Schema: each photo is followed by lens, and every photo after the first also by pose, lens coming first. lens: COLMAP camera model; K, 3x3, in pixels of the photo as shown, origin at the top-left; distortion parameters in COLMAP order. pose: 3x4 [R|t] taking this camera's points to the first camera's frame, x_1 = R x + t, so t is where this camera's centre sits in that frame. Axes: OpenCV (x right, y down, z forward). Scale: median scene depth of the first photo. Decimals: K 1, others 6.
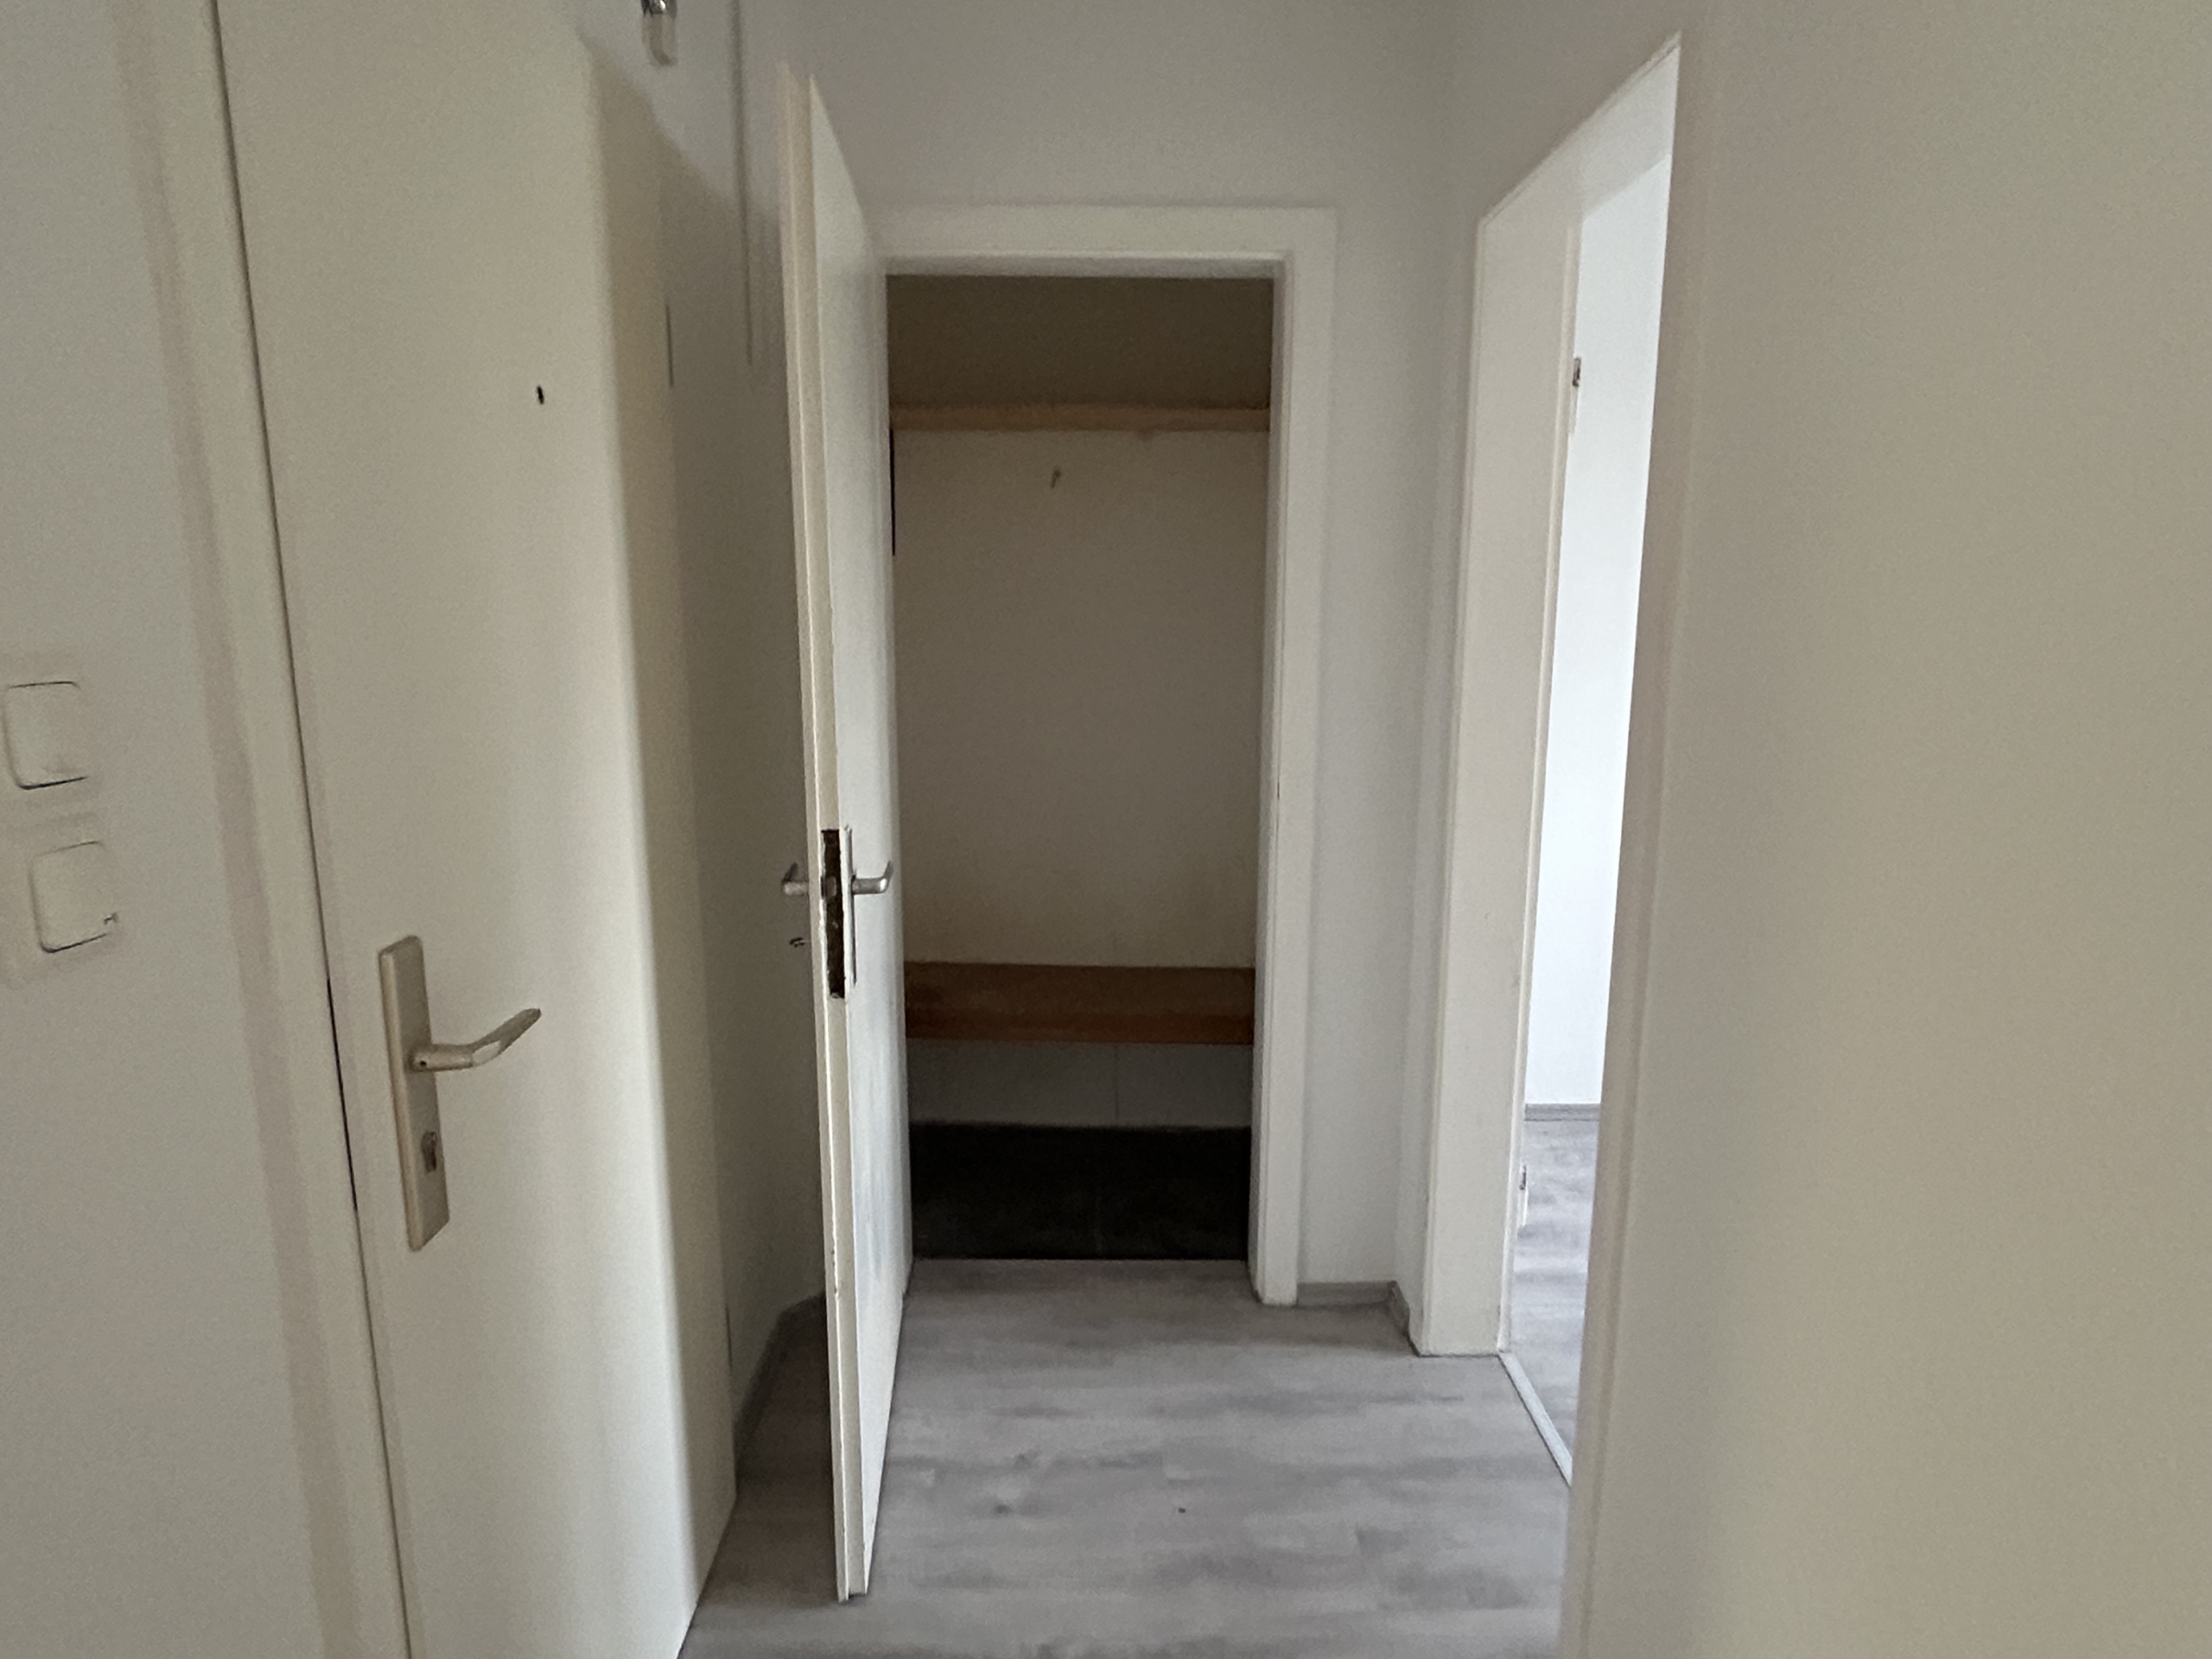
lens RADIAL K [[1299.9, 0, 1106.0], [0, 1299.9, 829.5], [0, 0, 1]] dist [0.000618, -0.000173]
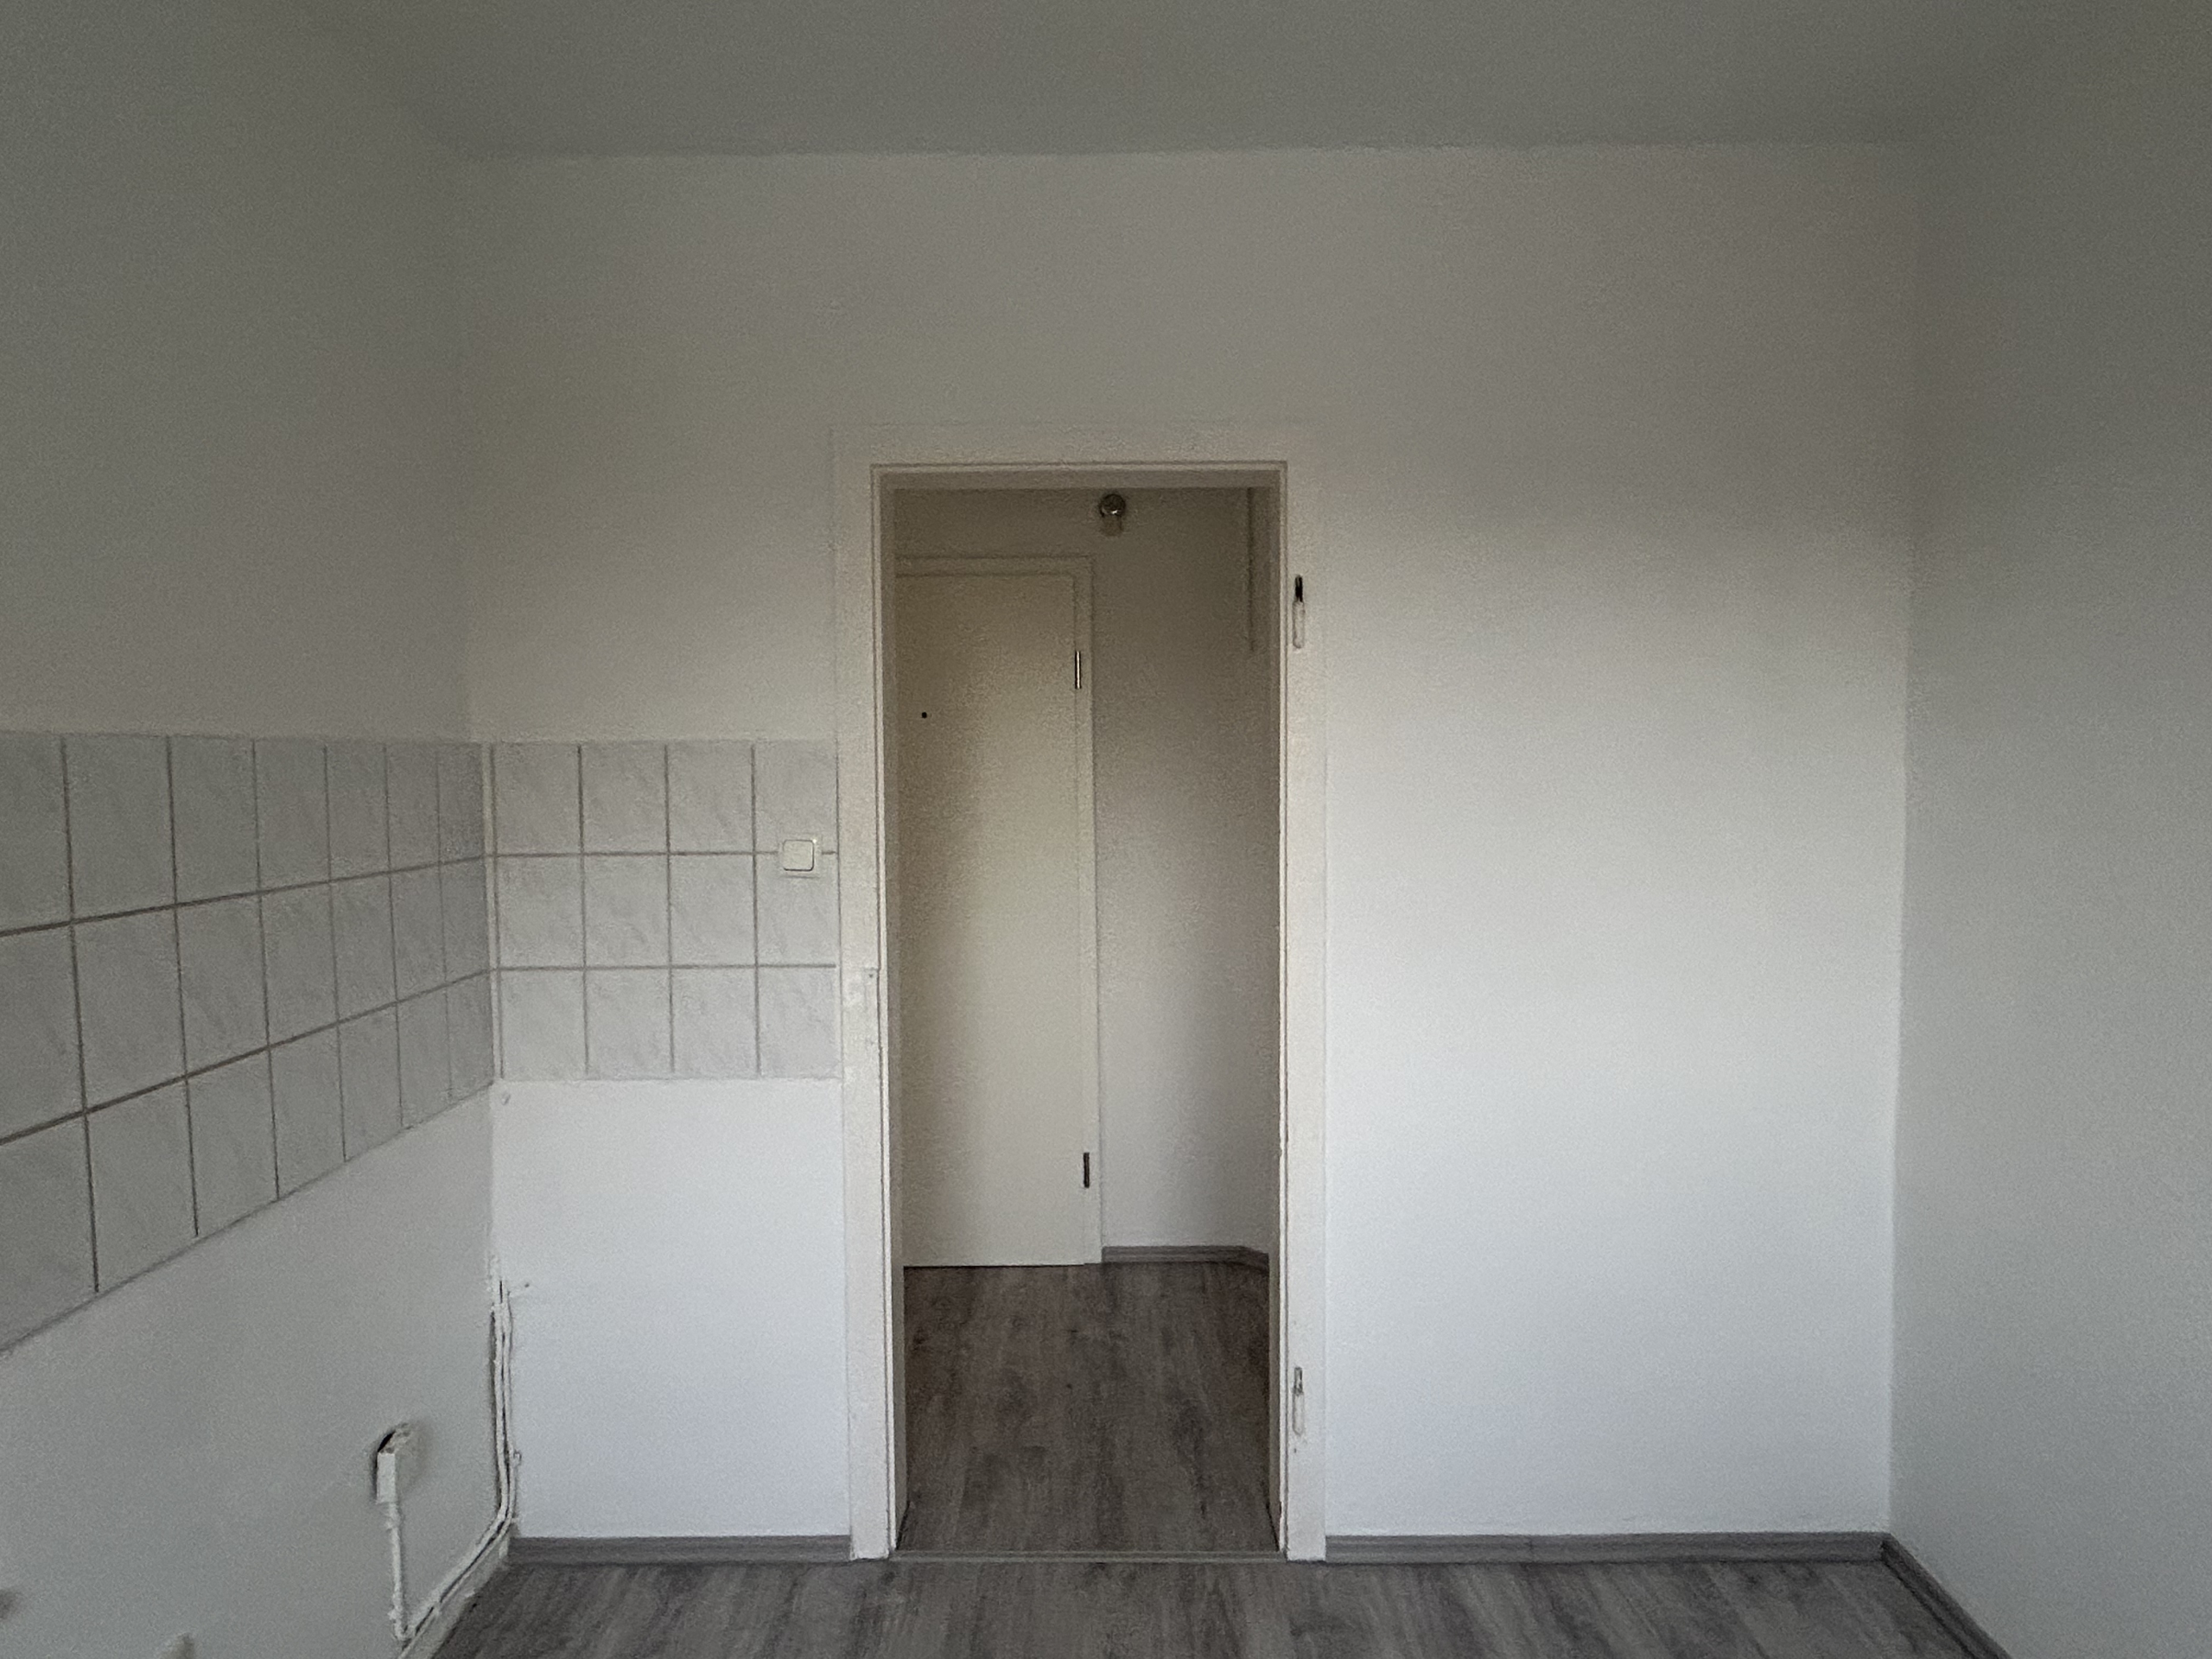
lens RADIAL K [[1299.9, 0, 1106.0], [0, 1299.9, 829.5], [0, 0, 1]] dist [0.000618, -0.000173]
pose [[-0.031158, 0.053227, -0.998096, 1.436780], [-0.176949, 0.982514, 0.057920, -0.189577], [0.983727, 0.178417, -0.021194, 0.907202]]
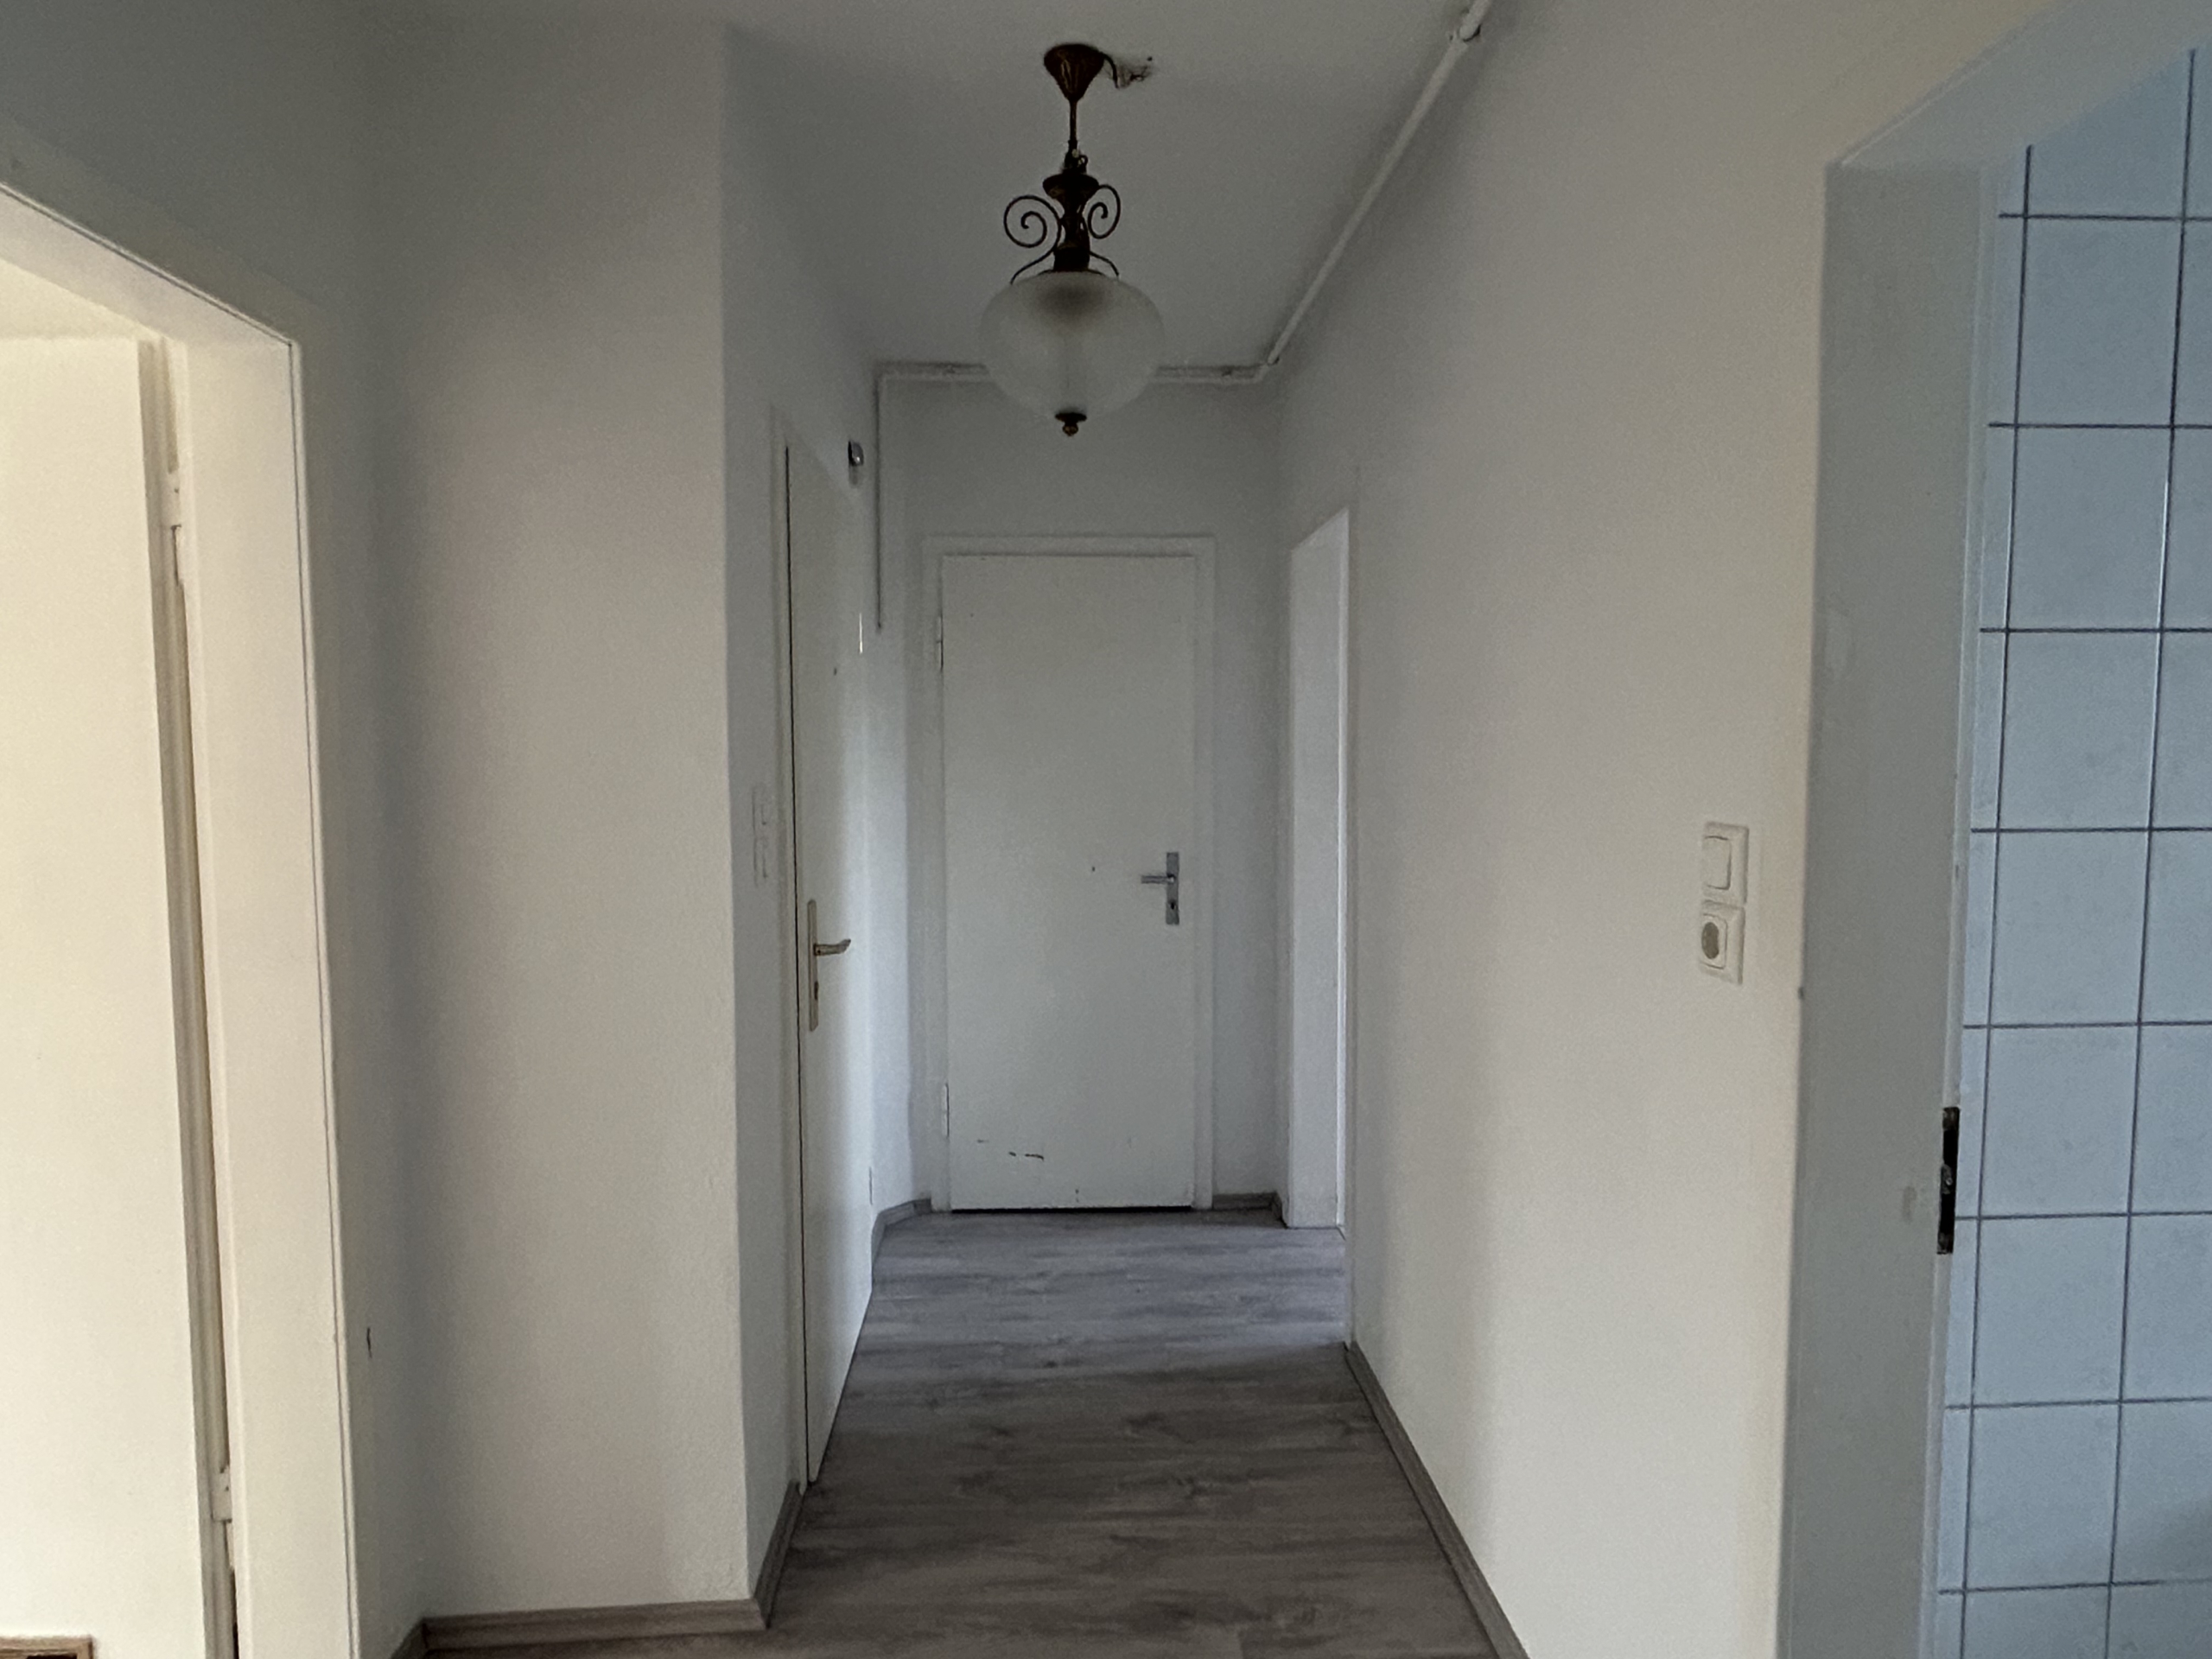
lens RADIAL K [[1254.6, 0, 1106.0], [0, 1254.6, 829.5], [0, 0, 1]] dist [-0.000711, -0.000127]
pose [[0.999475, -0.008193, 0.031353, -0.027749], [0.011773, 0.993204, -0.115785, 0.109968], [-0.030191, 0.116094, 0.992779, -0.651474]]
